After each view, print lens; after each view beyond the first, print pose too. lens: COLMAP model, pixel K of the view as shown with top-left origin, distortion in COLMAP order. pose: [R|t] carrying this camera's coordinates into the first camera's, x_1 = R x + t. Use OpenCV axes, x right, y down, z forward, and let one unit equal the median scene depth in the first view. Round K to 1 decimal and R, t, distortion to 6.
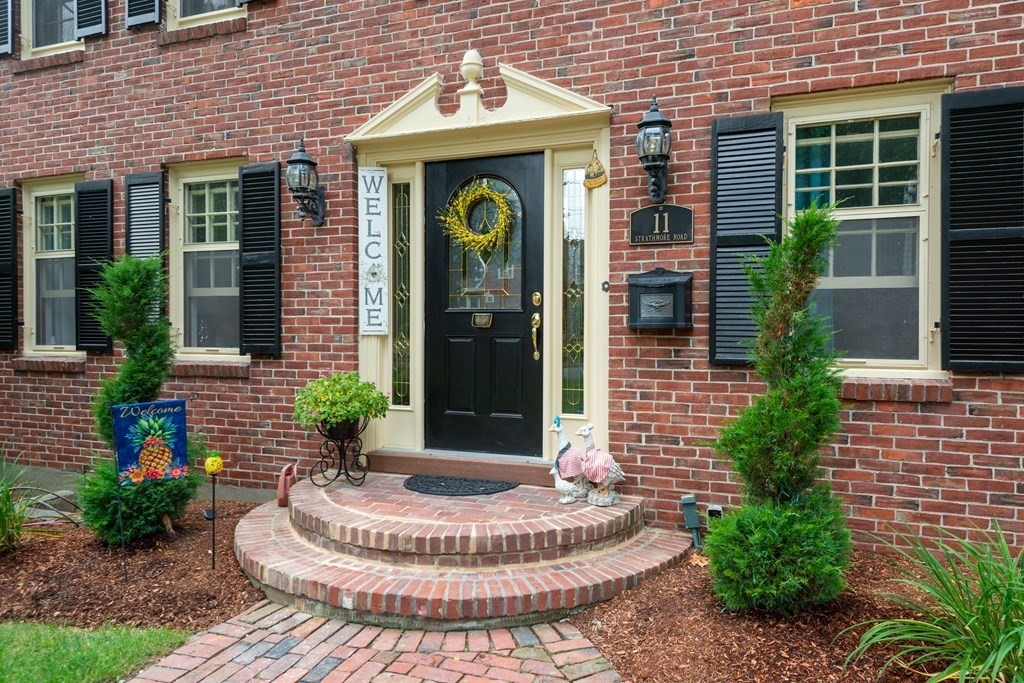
lens RADIAL K [[668.8, 0, 510.6], [0, 668.8, 341.4], [0, 0, 1]] dist [0.012666, 0.001657]
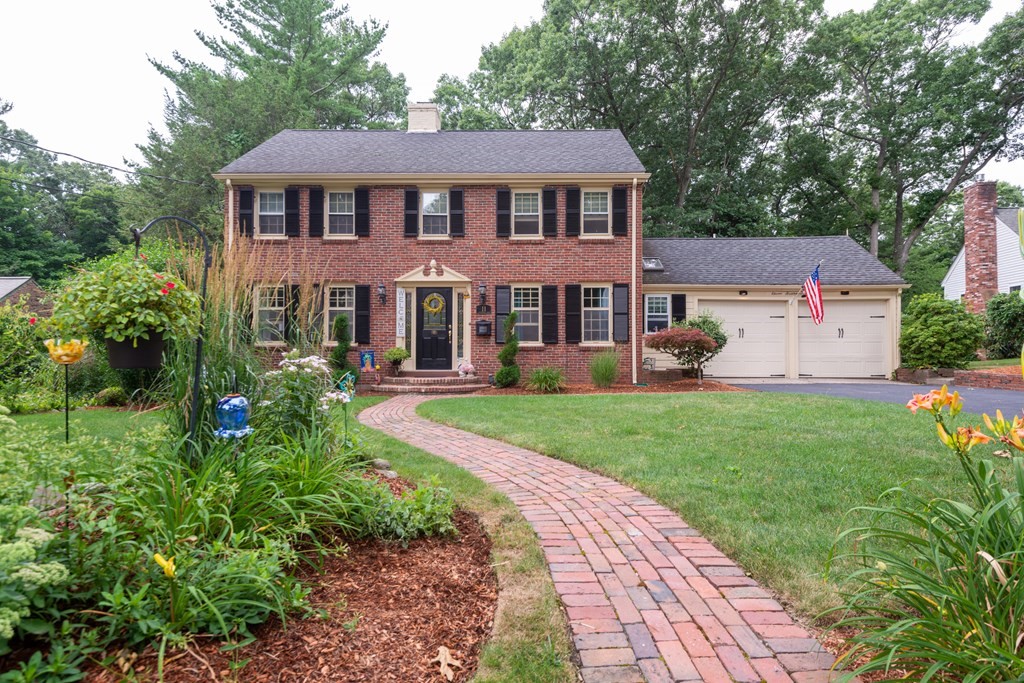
lens RADIAL K [[581.6, 0, 512.0], [0, 581.6, 339.0], [0, 0, 1]] dist [-0.001353, -0.000256]
pose [[0.949178, 0.001741, 0.314736, -0.678107], [0.007801, 0.999547, -0.029055, 0.103894], [-0.314644, 0.030034, 0.948734, -2.251786]]
